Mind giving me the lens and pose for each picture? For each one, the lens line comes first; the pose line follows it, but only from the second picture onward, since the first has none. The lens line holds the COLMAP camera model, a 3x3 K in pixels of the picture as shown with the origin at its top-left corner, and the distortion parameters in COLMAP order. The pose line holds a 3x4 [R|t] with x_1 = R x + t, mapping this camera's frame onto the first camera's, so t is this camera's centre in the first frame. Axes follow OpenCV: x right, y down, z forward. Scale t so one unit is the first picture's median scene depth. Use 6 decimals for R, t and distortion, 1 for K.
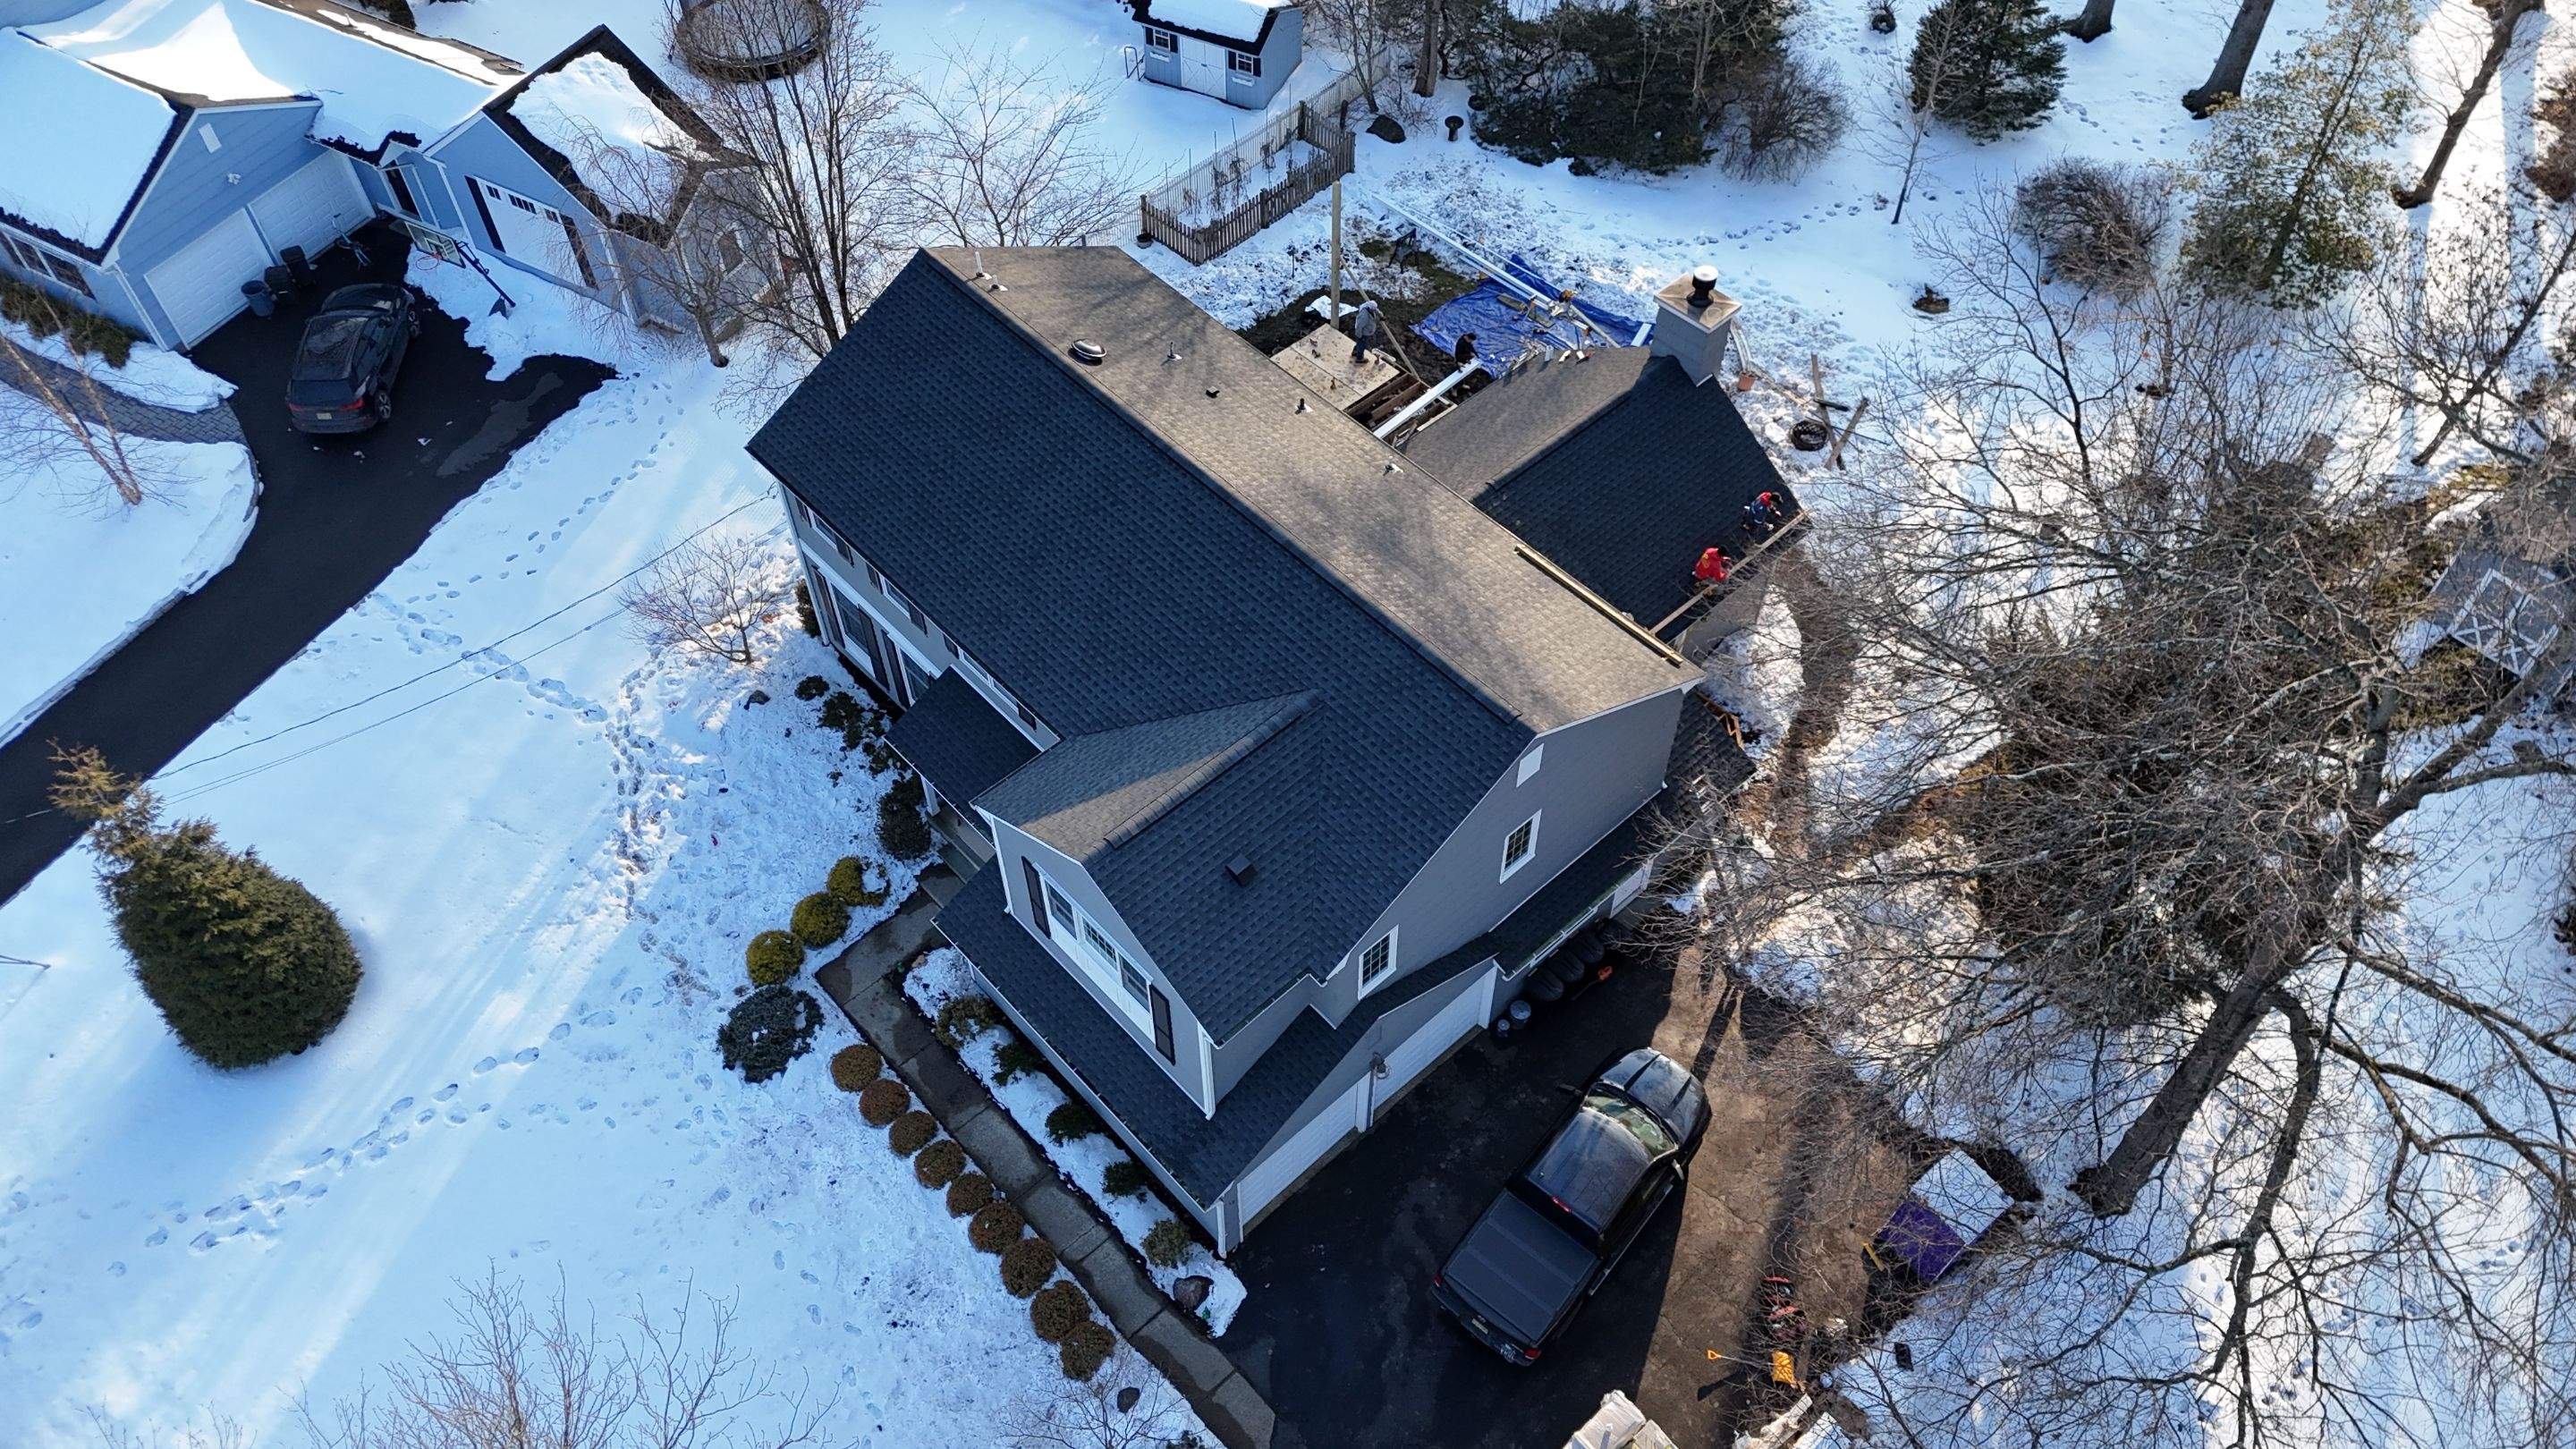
lens RADIAL K [[1885.7, 0, 1288.0], [0, 1885.7, 724.5], [0, 0, 1]] dist [0.084608, -0.082721]
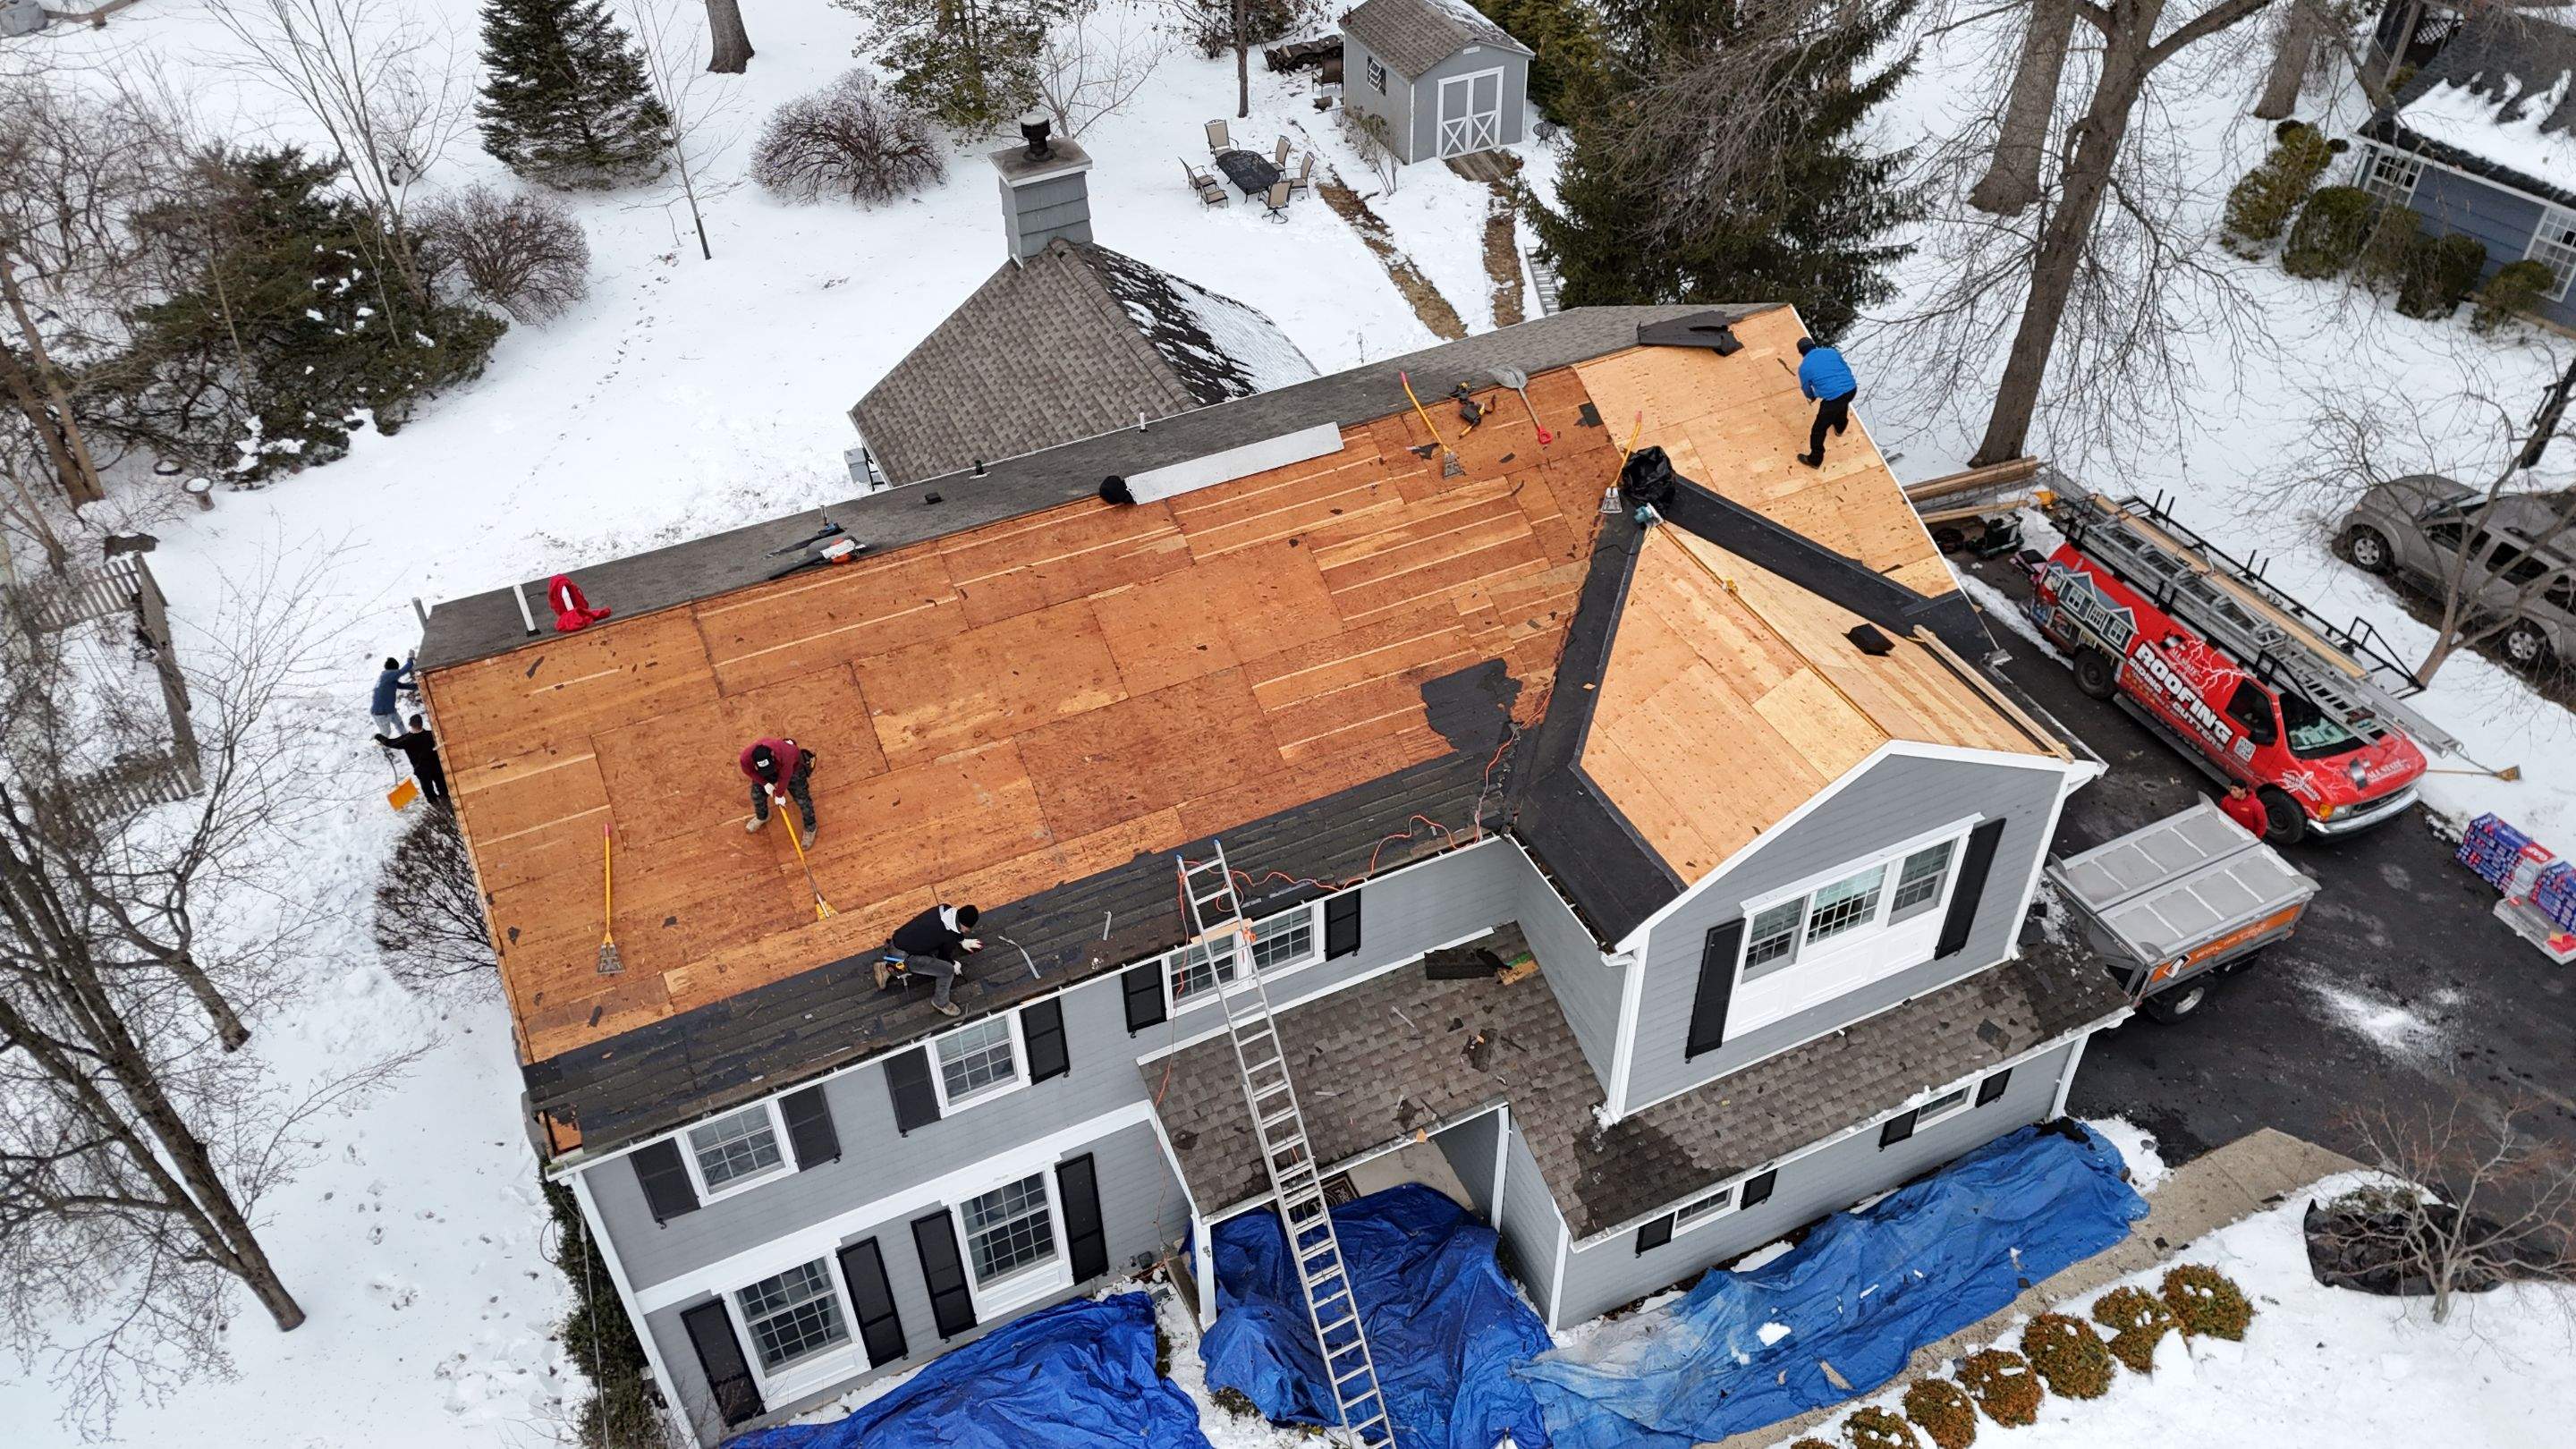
lens RADIAL K [[1885.7, 0, 1288.0], [0, 1885.7, 724.5], [0, 0, 1]] dist [0.084608, -0.082721]
pose [[0.302676, -0.629445, 0.715672, -0.493491], [0.757003, 0.614996, 0.220743, -0.179827], [-0.579080, 0.474952, 0.662636, 0.537735]]
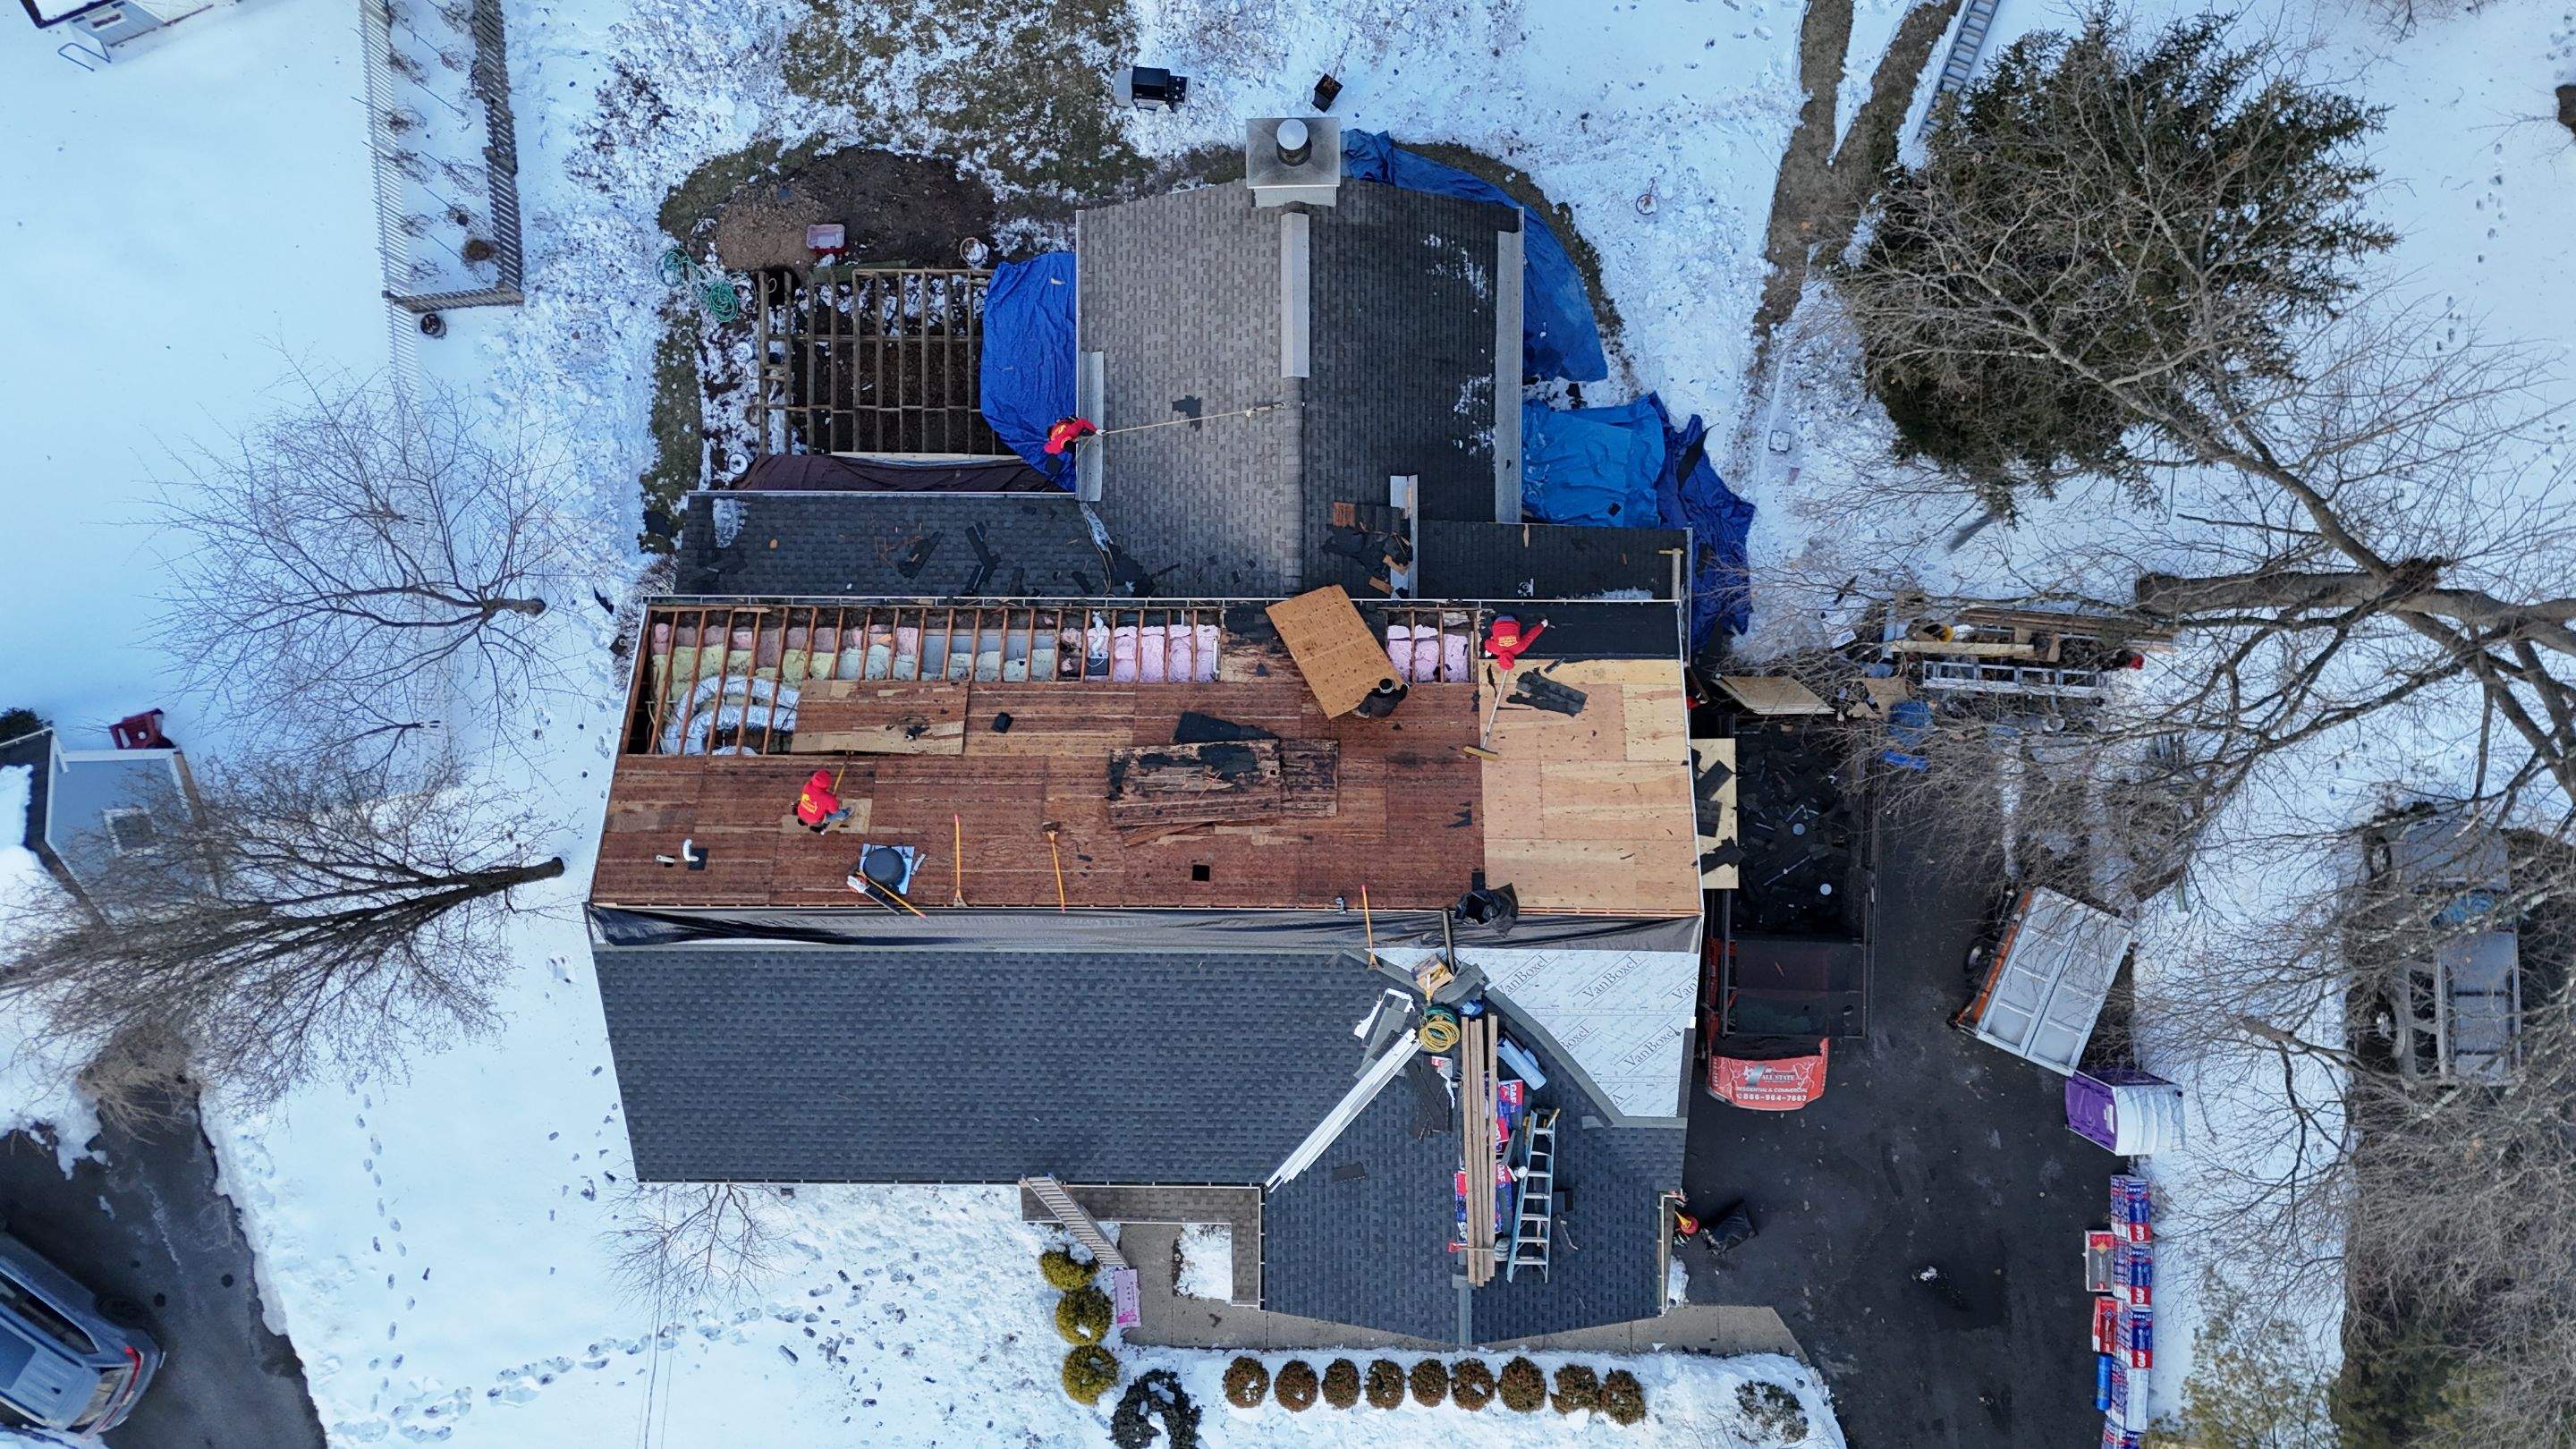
lens RADIAL K [[1885.7, 0, 1288.0], [0, 1885.7, 724.5], [0, 0, 1]] dist [0.084608, -0.082721]
pose [[0.678841, -0.734017, -0.019837, 0.063199], [0.591130, 0.530270, 0.607766, -0.582370], [-0.435592, -0.424302, 0.793868, 0.311169]]
